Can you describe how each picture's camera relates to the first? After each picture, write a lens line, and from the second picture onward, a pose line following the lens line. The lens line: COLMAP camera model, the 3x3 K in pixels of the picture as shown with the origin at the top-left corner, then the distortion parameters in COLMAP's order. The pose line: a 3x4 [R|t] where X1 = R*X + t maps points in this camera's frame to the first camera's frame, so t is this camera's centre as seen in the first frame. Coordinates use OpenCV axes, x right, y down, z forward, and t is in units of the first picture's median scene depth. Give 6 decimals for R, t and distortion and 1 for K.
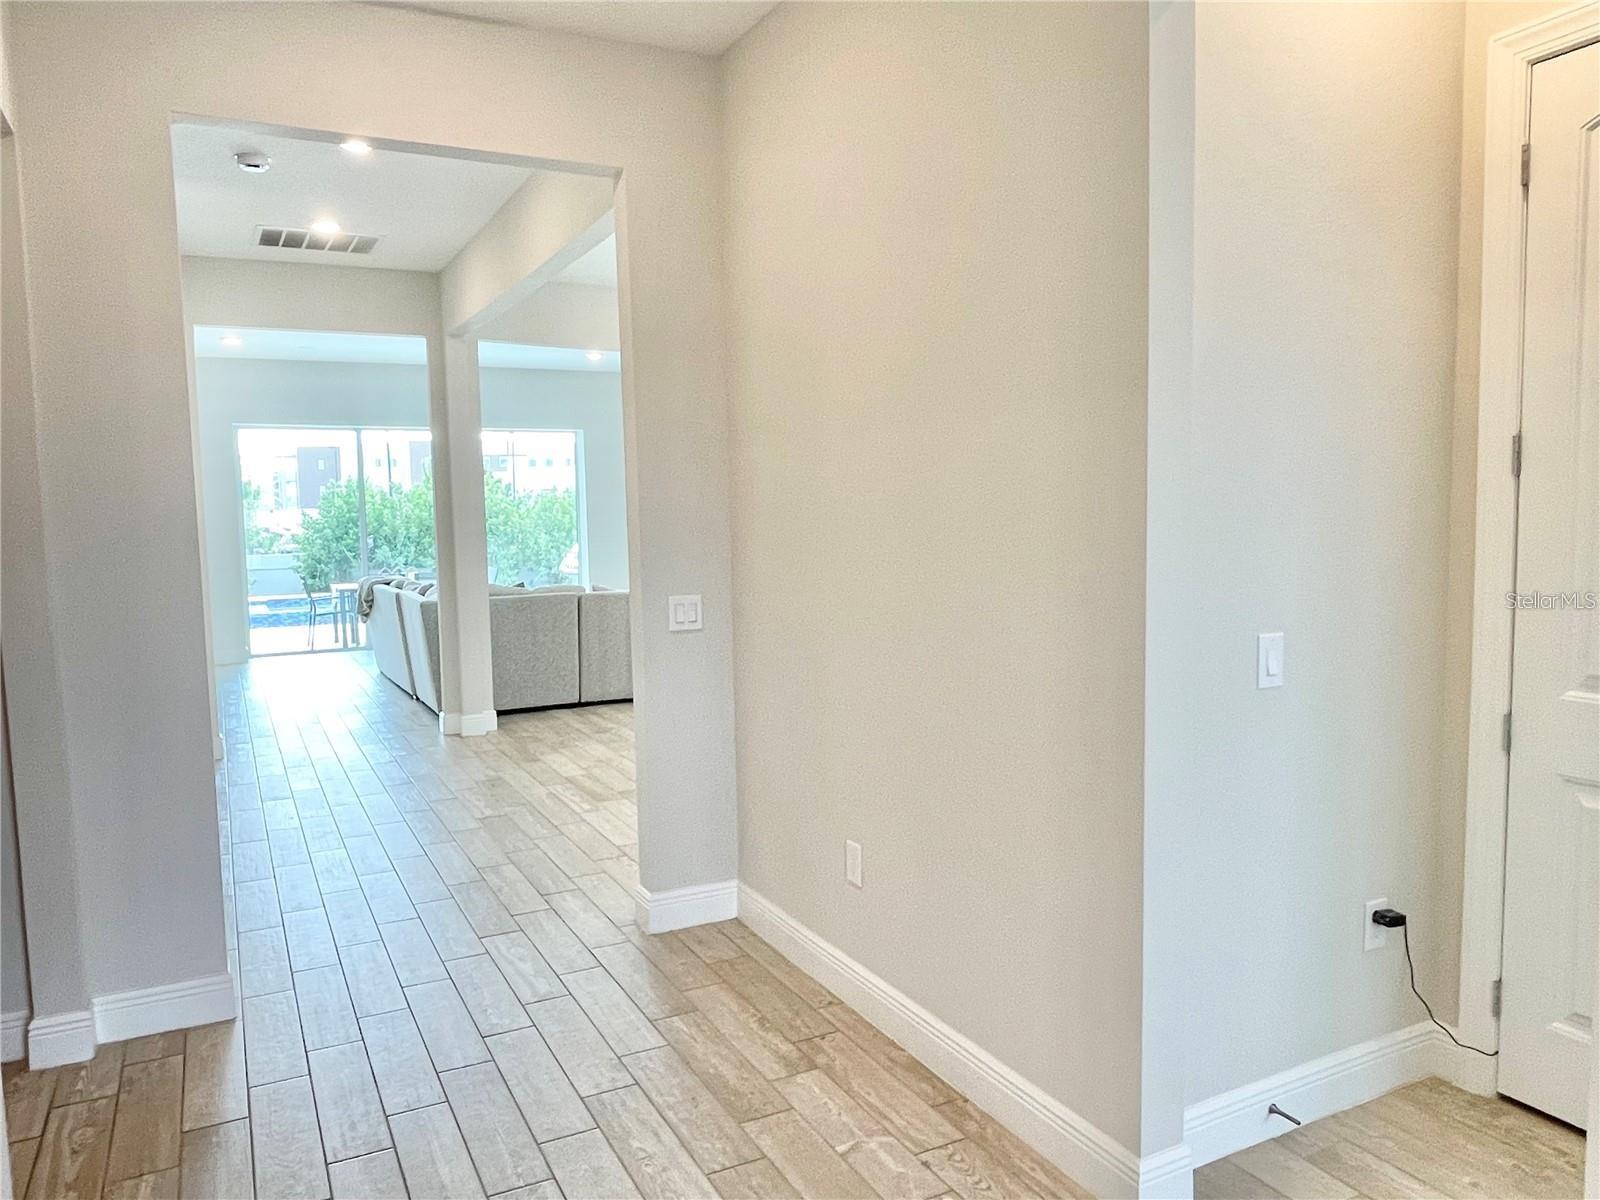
lens RADIAL K [[1135.7, 0, 800.0], [0, 1135.7, 600.0], [0, 0, 1]] dist [-0.006145, -0.002067]
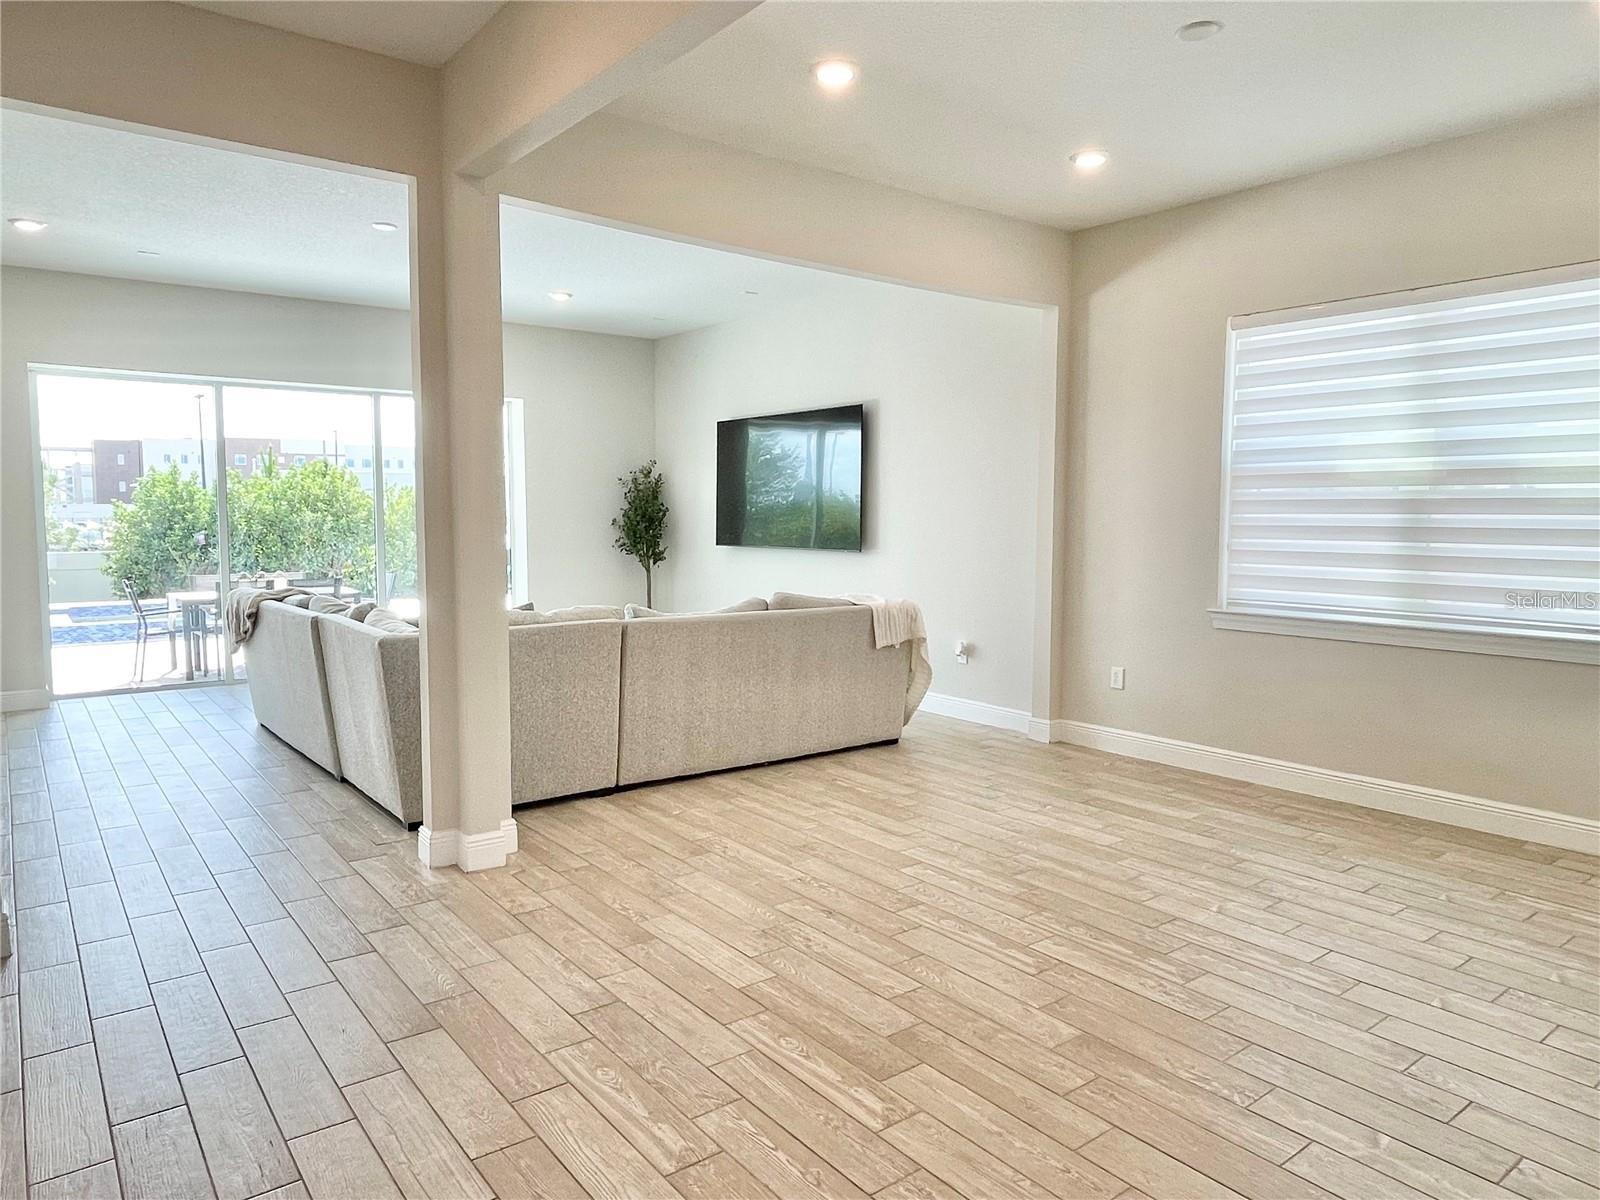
lens RADIAL K [[1039.6, 0, 773.9], [0, 1039.6, 612.8], [0, 0, 1]] dist [0.003211, -0.000041]
pose [[0.986720, 0.000620, 0.162432, -0.124409], [-0.002713, 0.999916, 0.012665, -0.010624], [-0.162410, -0.012937, 0.986639, 0.244250]]
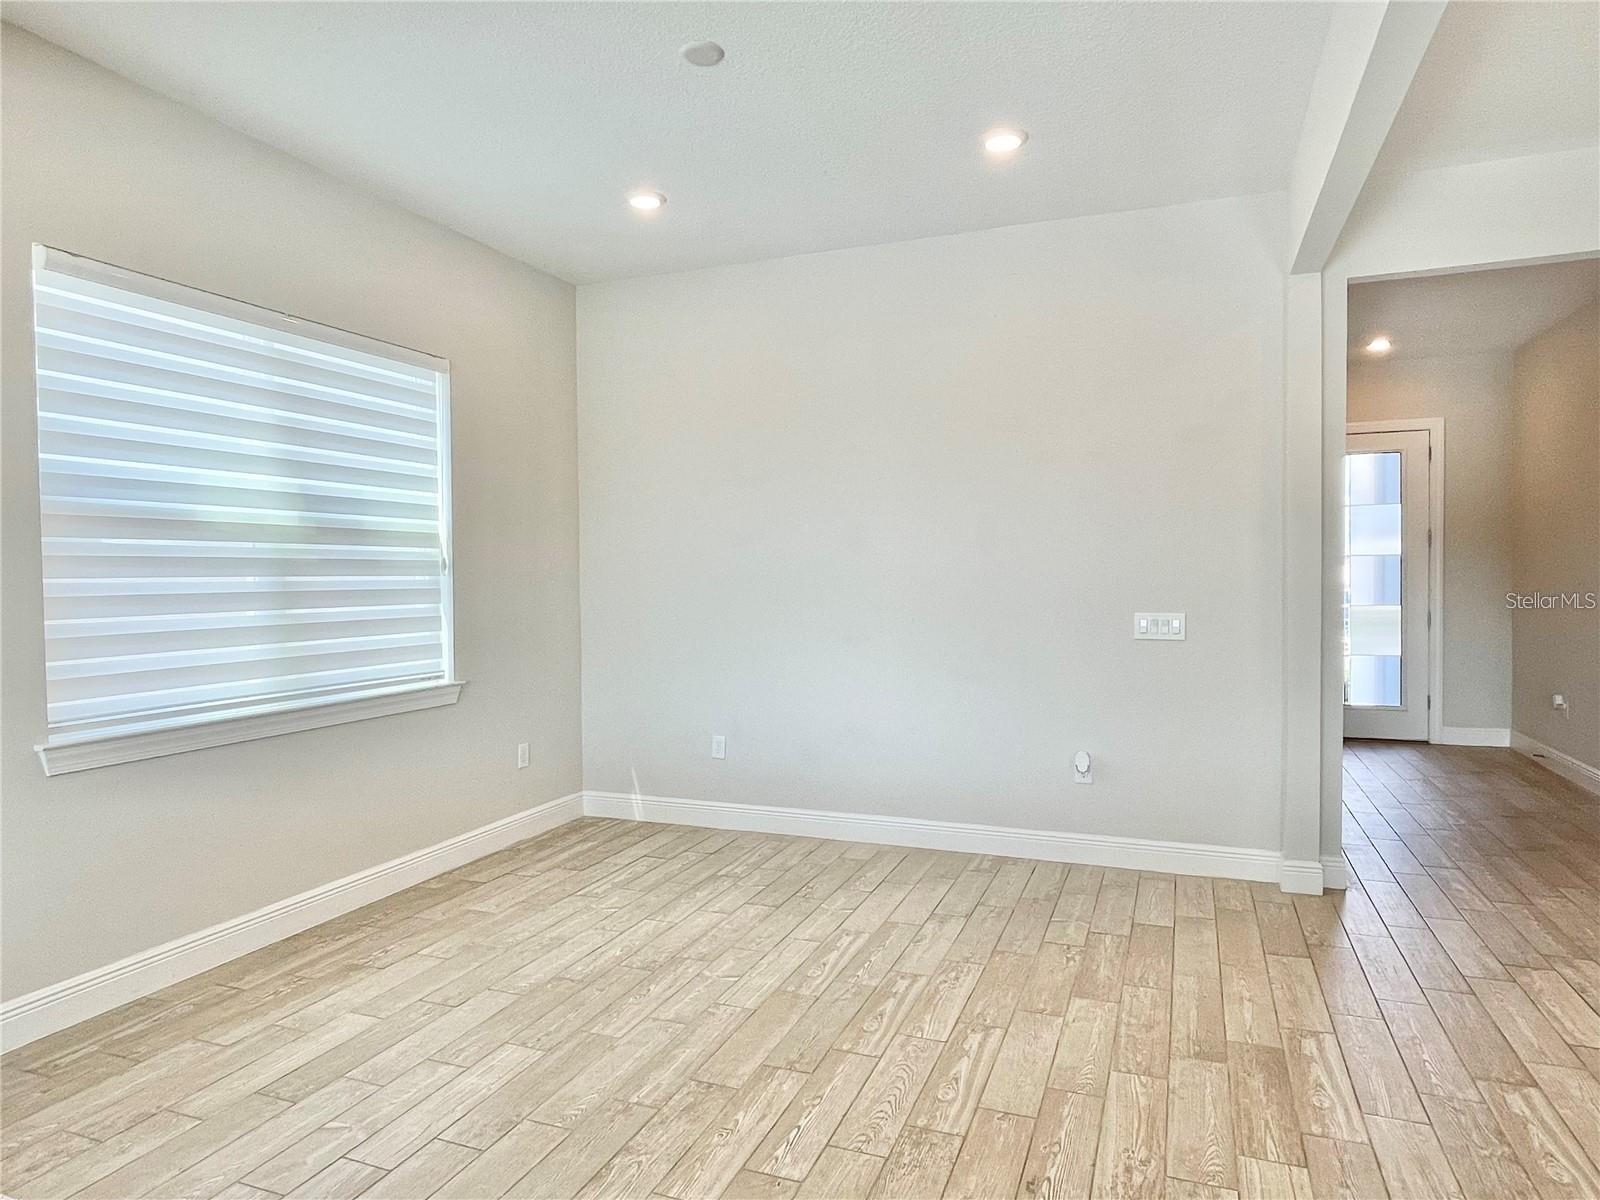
lens RADIAL K [[986.4, 0, 800.0], [0, 986.4, 600.0], [0, 0, 1]] dist [-0.016369, 0.014615]
pose [[-0.659605, 0.000473, 0.751612, -0.163312], [0.081072, 0.994210, 0.070522, -0.040473], [-0.747227, 0.107451, -0.655824, 0.623538]]
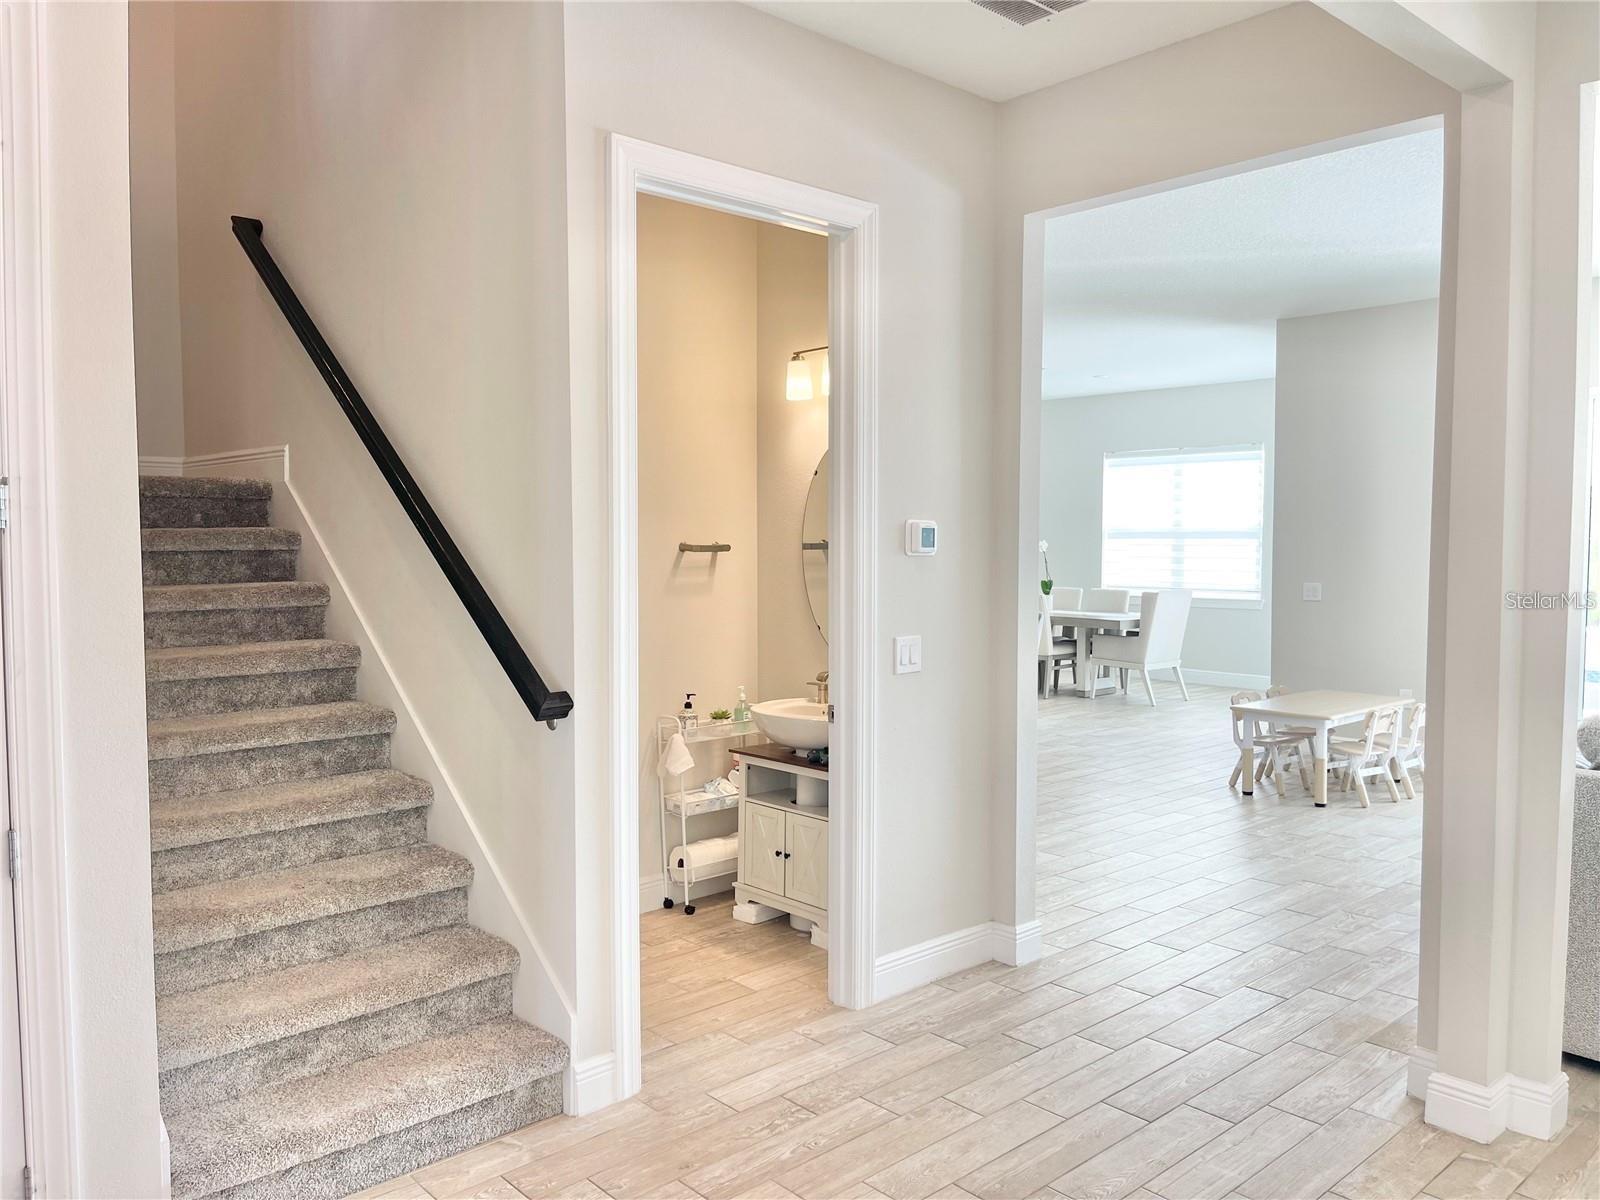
lens RADIAL K [[1204.2, 0, 800.0], [0, 1204.2, 600.0], [0, 0, 1]] dist [0.076611, -0.068014]
pose [[0.261136, 0.064745, -0.963128, 0.023516], [-0.082201, 0.995615, 0.044642, -0.032536], [0.961796, 0.067512, 0.265314, 0.363983]]
